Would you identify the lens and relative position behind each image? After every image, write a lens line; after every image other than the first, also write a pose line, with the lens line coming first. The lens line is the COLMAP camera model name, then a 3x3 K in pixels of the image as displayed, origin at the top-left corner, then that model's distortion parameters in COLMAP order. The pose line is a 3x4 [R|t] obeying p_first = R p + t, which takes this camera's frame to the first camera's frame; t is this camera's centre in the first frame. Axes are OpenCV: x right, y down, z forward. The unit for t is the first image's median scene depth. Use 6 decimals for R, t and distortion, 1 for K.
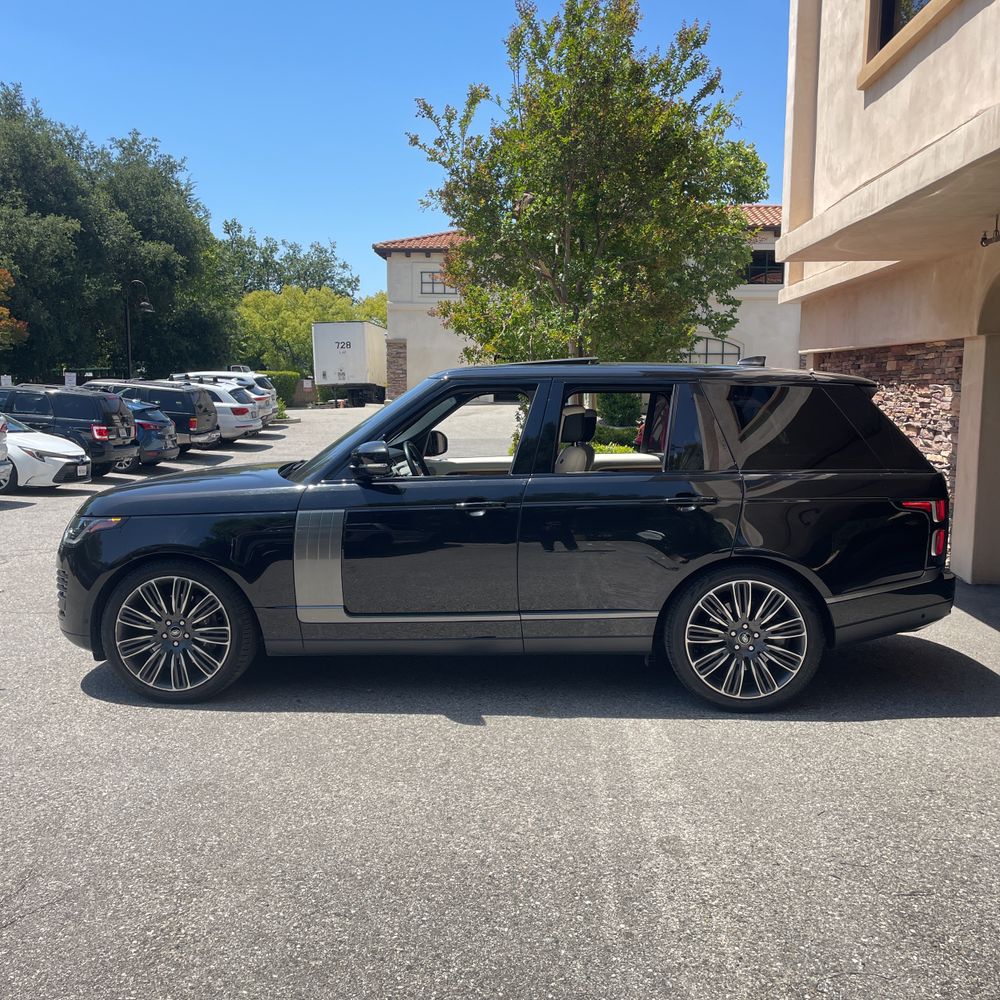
lens RADIAL K [[1023.1, 0, 501.5], [0, 1023.1, 504.7], [0, 0, 1]] dist [0.019773, 0.000000]
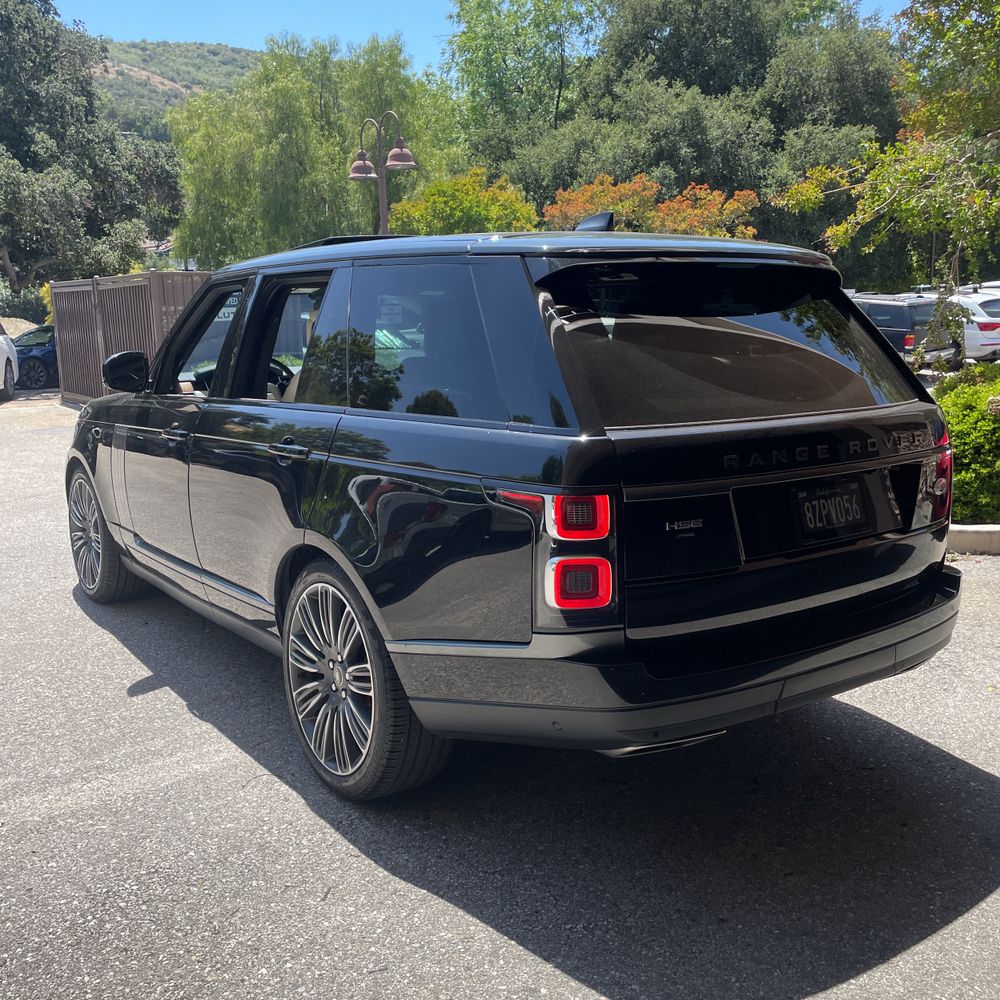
lens RADIAL K [[1023.1, 0, 499.1], [0, 1023.1, 502.2], [0, 0, 1]] dist [0.019773, 0.000000]
pose [[0.631643, 0.126554, -0.764860, 0.767963], [-0.070138, 0.991869, 0.106193, -0.048751], [0.772080, -0.013431, 0.635384, 0.684751]]
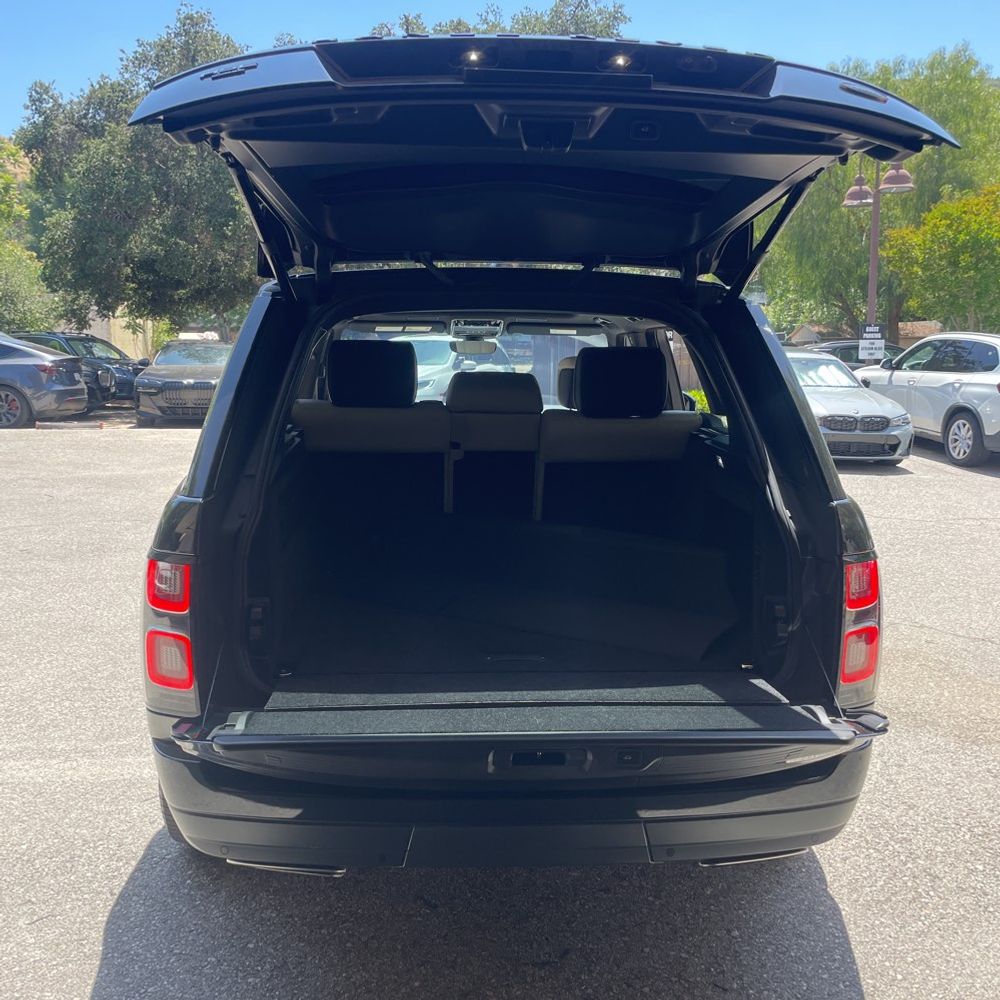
lens RADIAL K [[1023.1, 0, 498.5], [0, 1023.1, 489.6], [0, 0, 1]] dist [0.019773, 0.000000]
pose [[0.122633, 0.131610, -0.983687, 0.865952], [-0.114060, 0.986470, 0.117763, -0.101173], [0.985876, 0.097758, 0.135985, 1.097802]]
